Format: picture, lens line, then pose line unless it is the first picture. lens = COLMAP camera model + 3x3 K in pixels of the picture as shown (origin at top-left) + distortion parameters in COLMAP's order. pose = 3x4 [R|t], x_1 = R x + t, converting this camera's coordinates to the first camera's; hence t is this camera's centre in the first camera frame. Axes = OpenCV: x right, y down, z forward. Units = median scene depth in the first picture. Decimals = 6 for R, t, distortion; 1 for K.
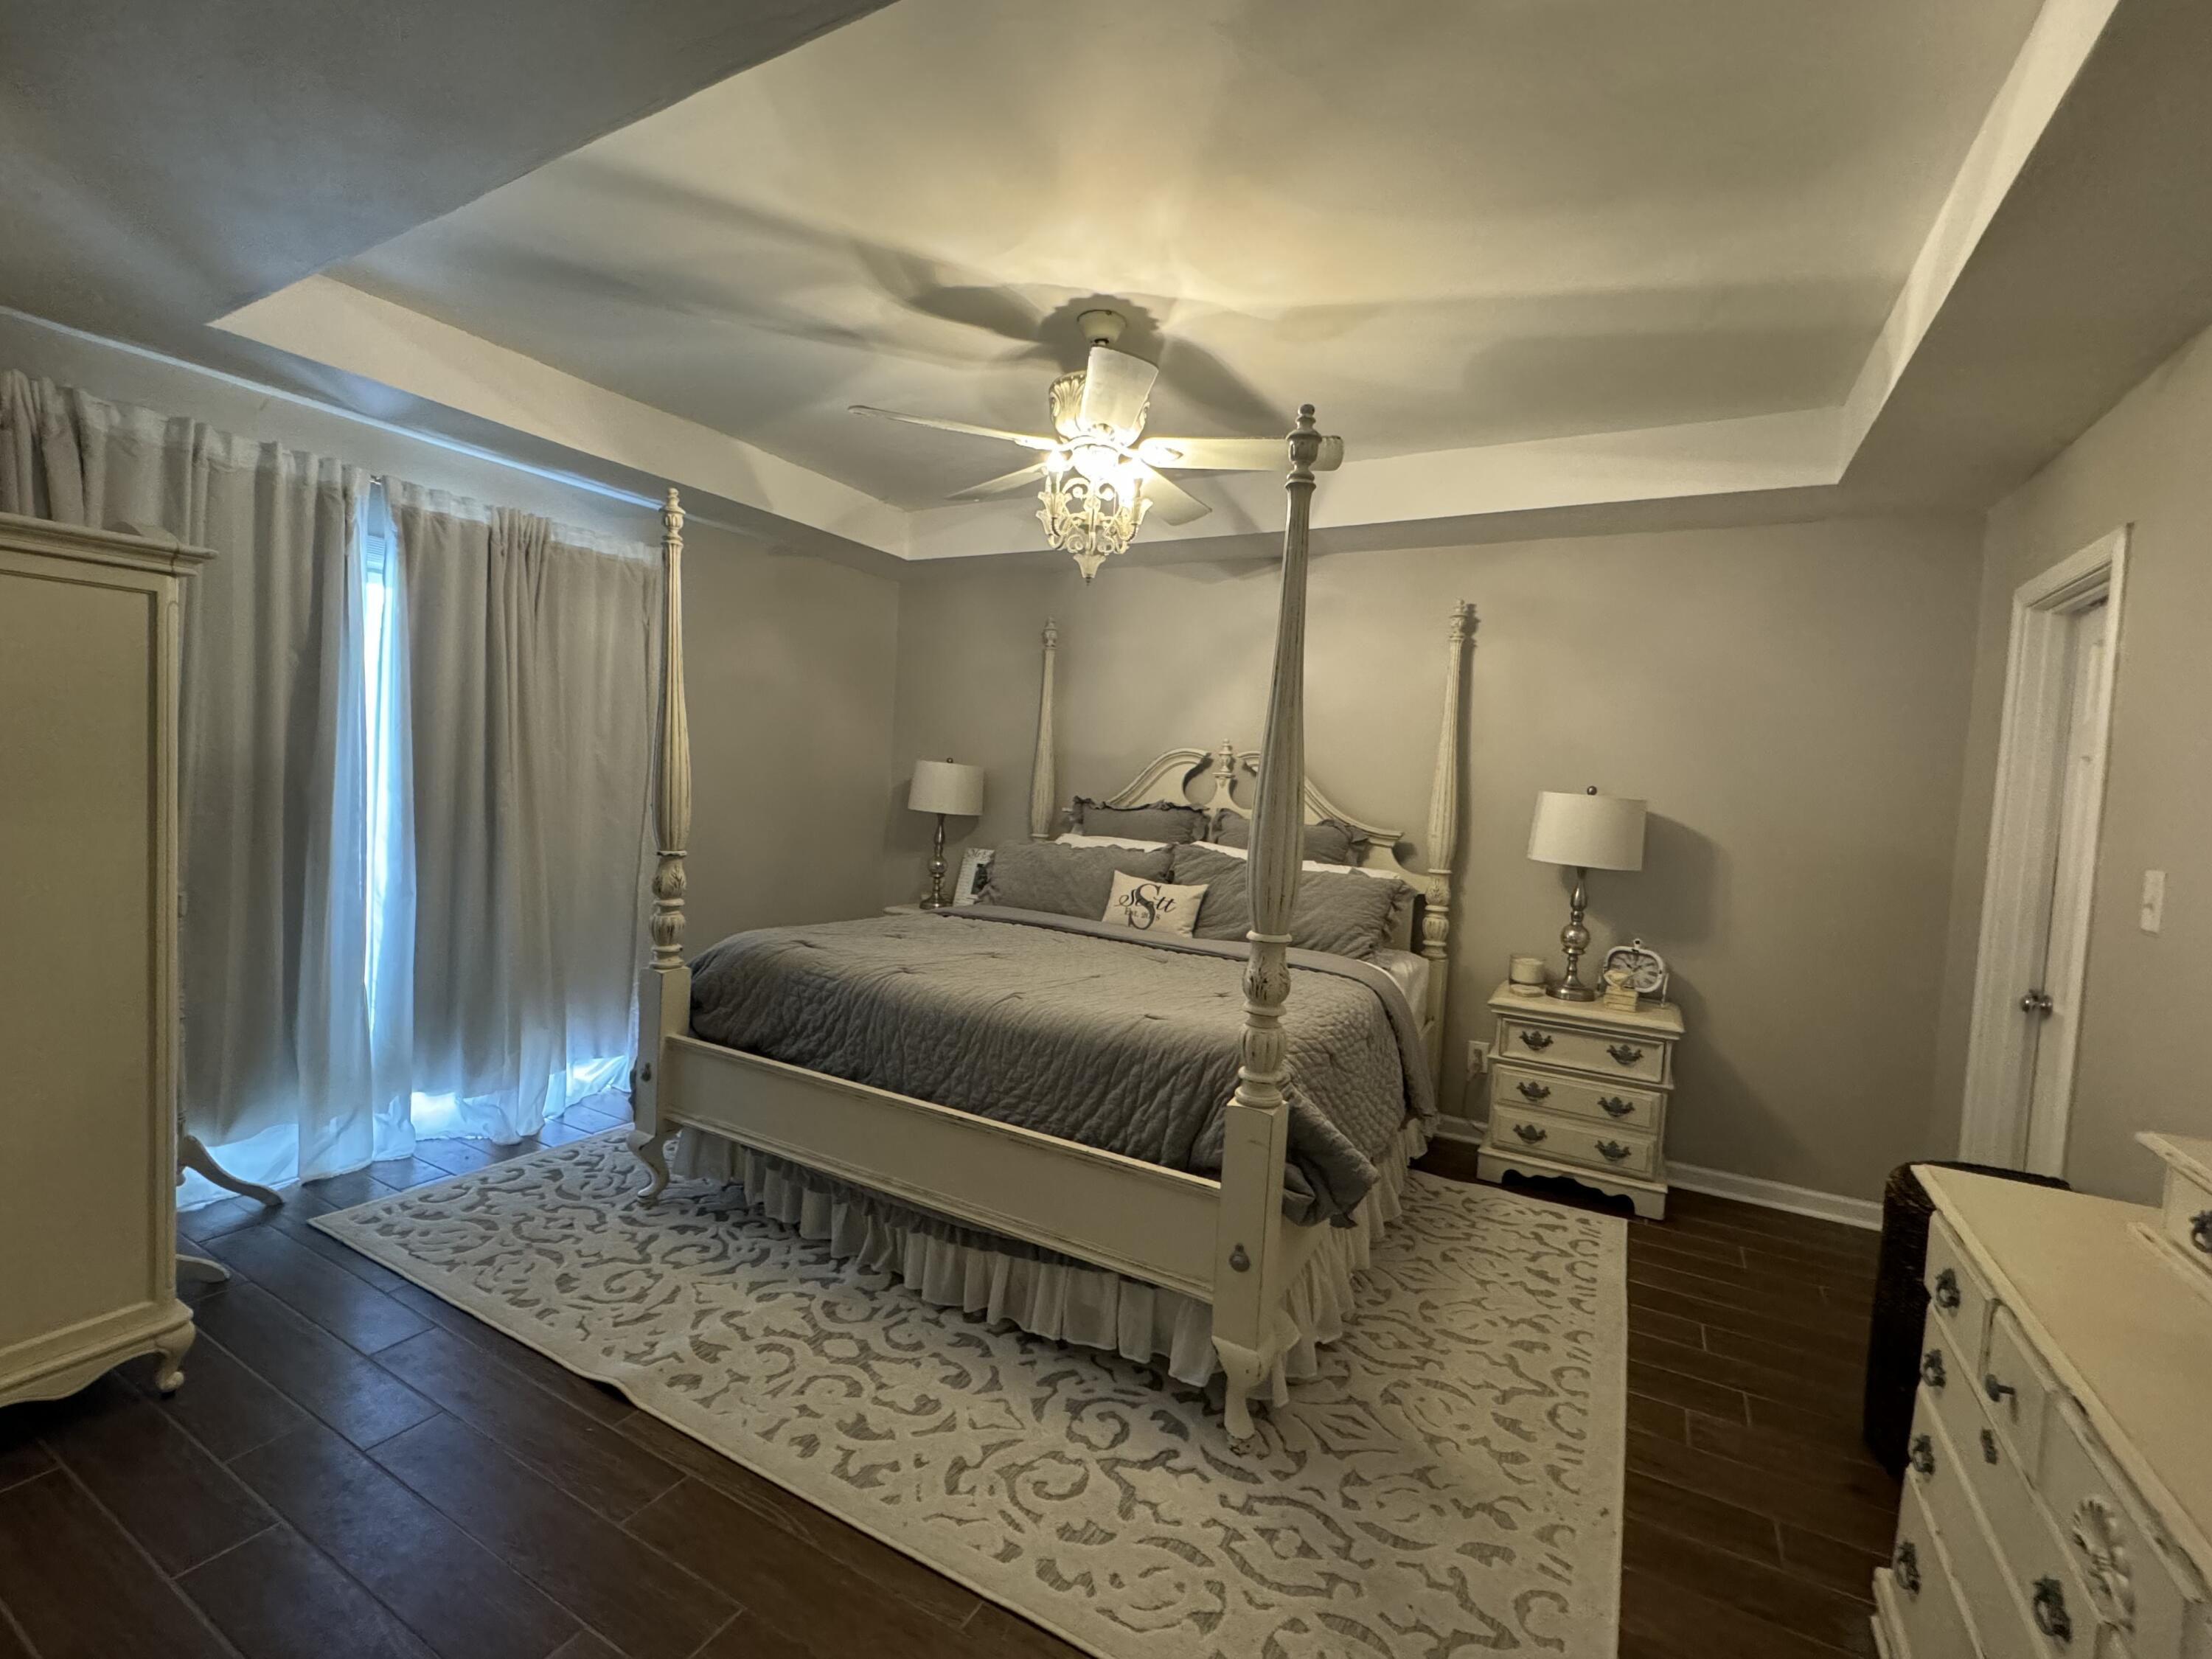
lens RADIAL K [[958.0, 0, 1104.7], [0, 958.0, 826.0], [0, 0, 1]] dist [-0.001713, -0.000314]
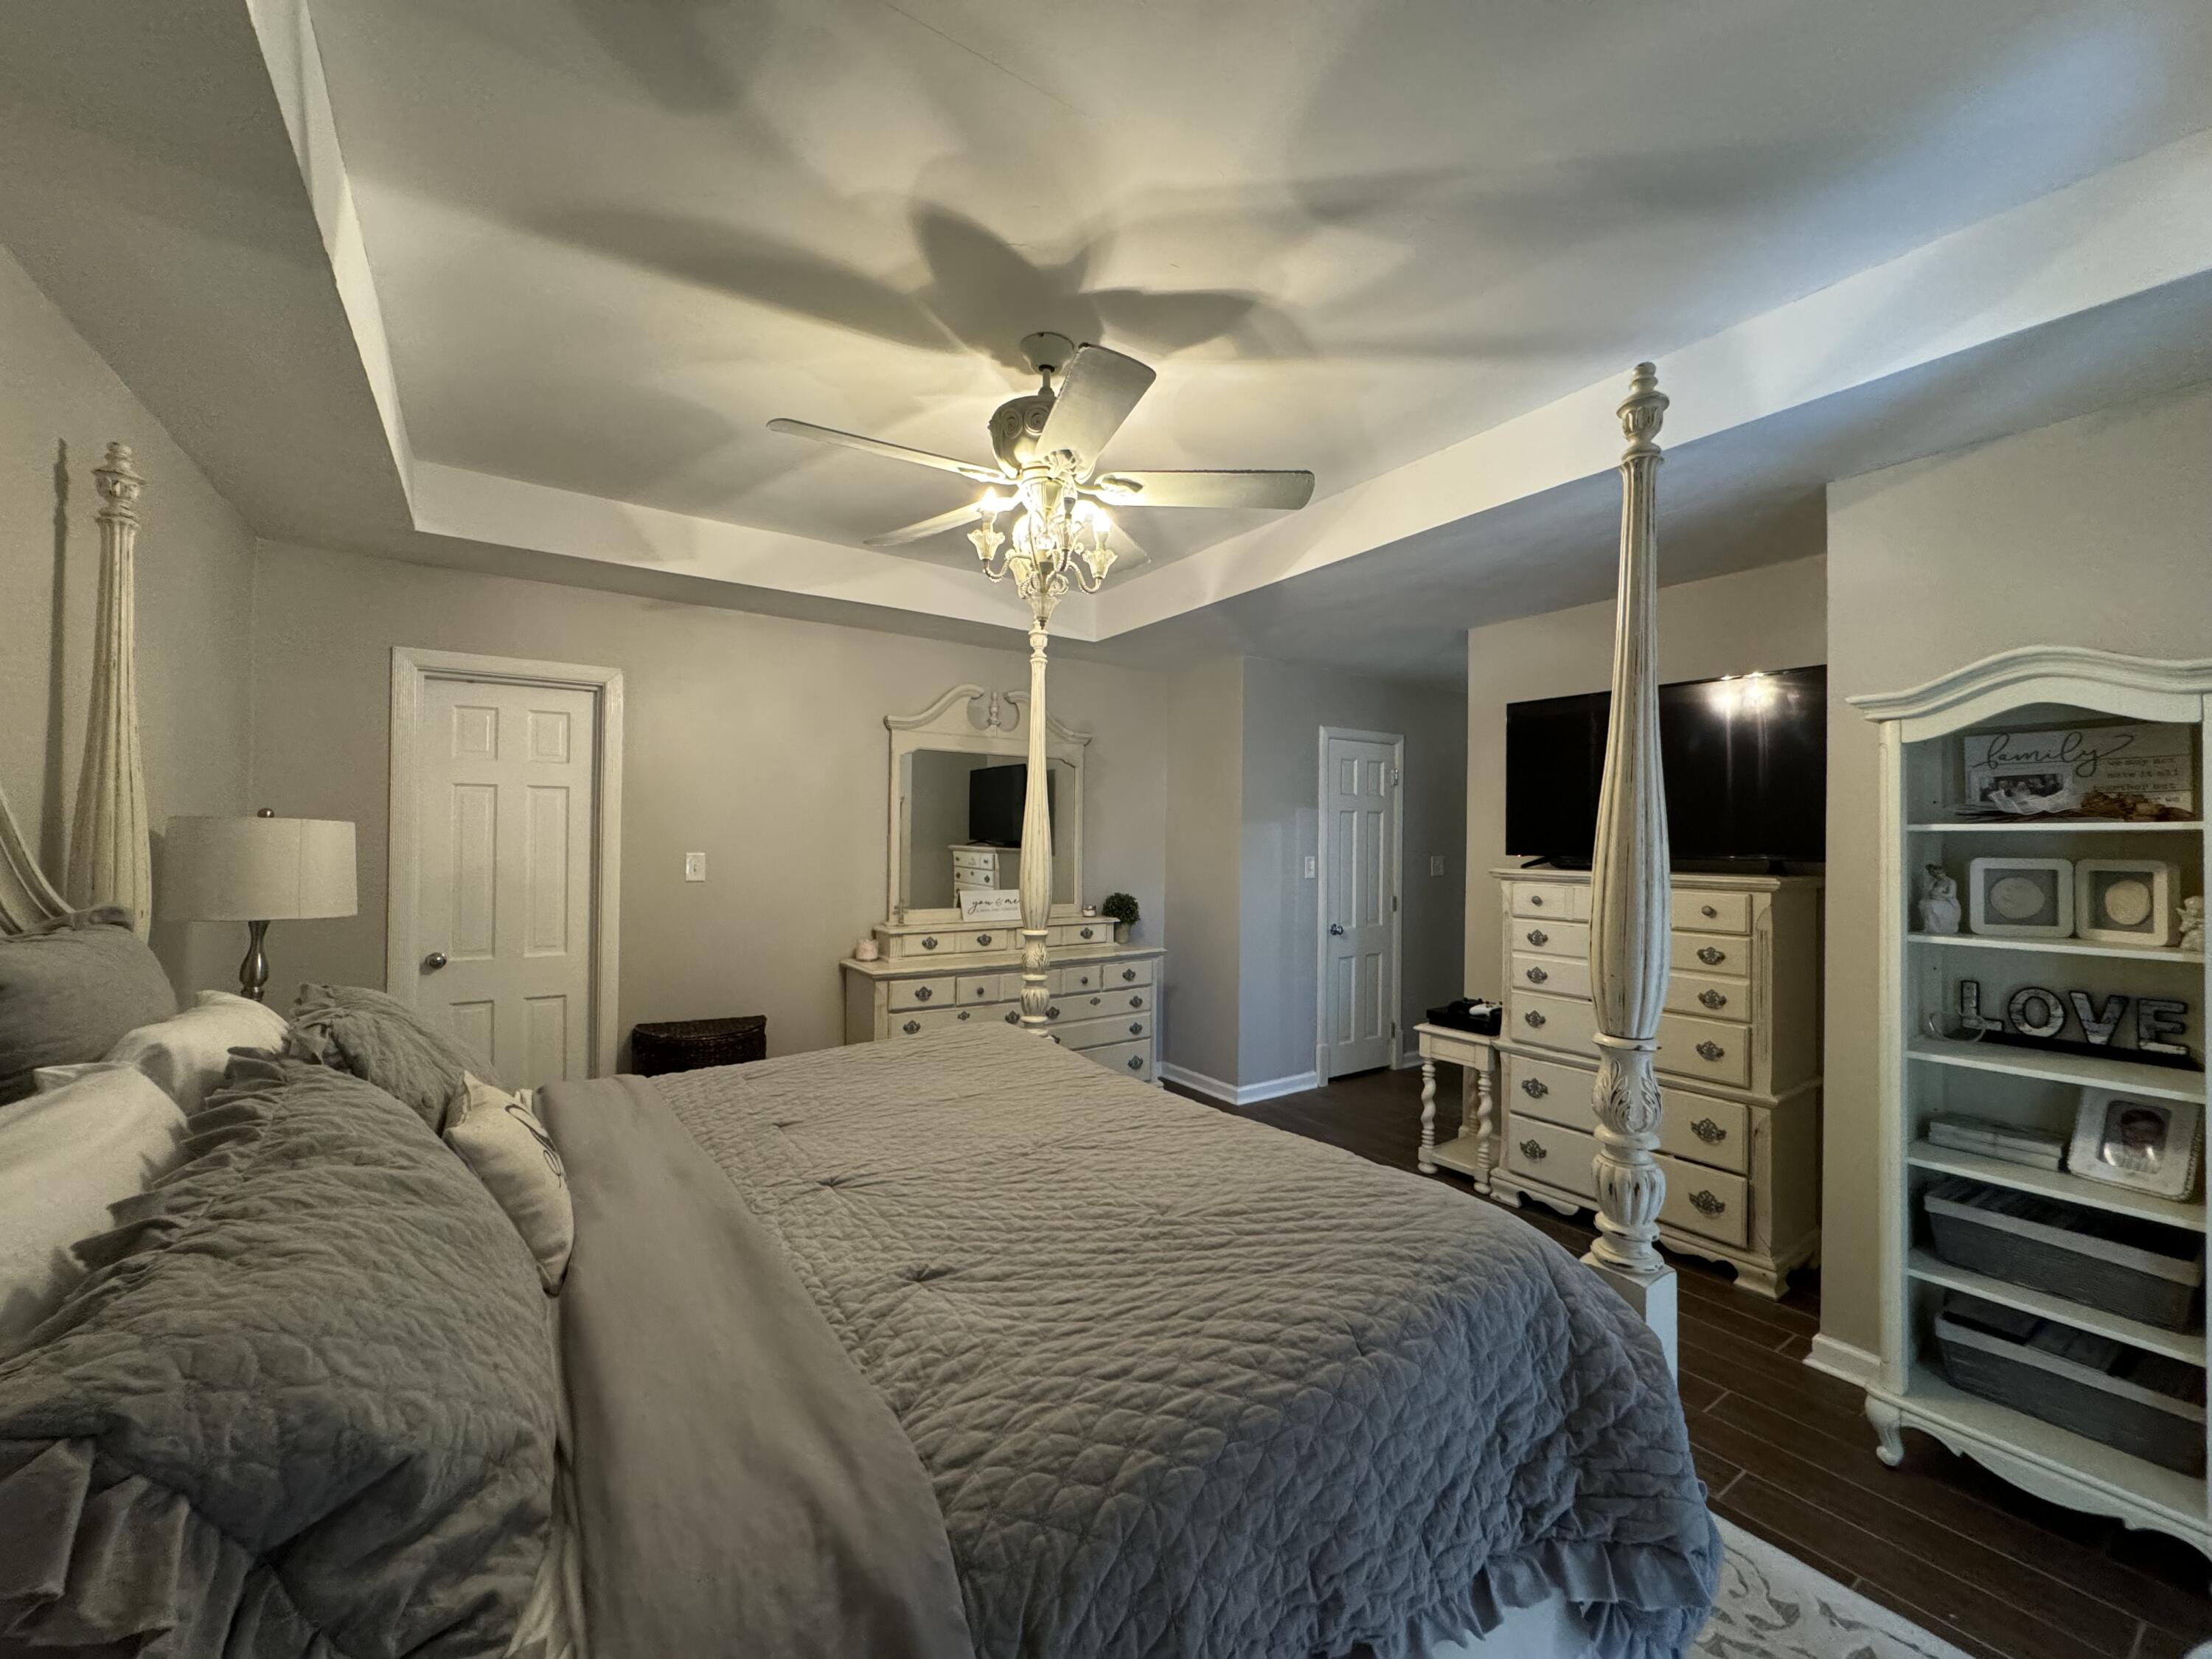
lens RADIAL K [[884.6, 0, 1105.4], [0, 884.6, 824.6], [0, 0, 1]] dist [0.002112, 0.000131]
pose [[-0.889634, -0.058345, 0.452932, -0.486332], [-0.030885, 0.997221, 0.067795, -0.144386], [-0.455629, 0.046324, -0.888964, 1.844226]]
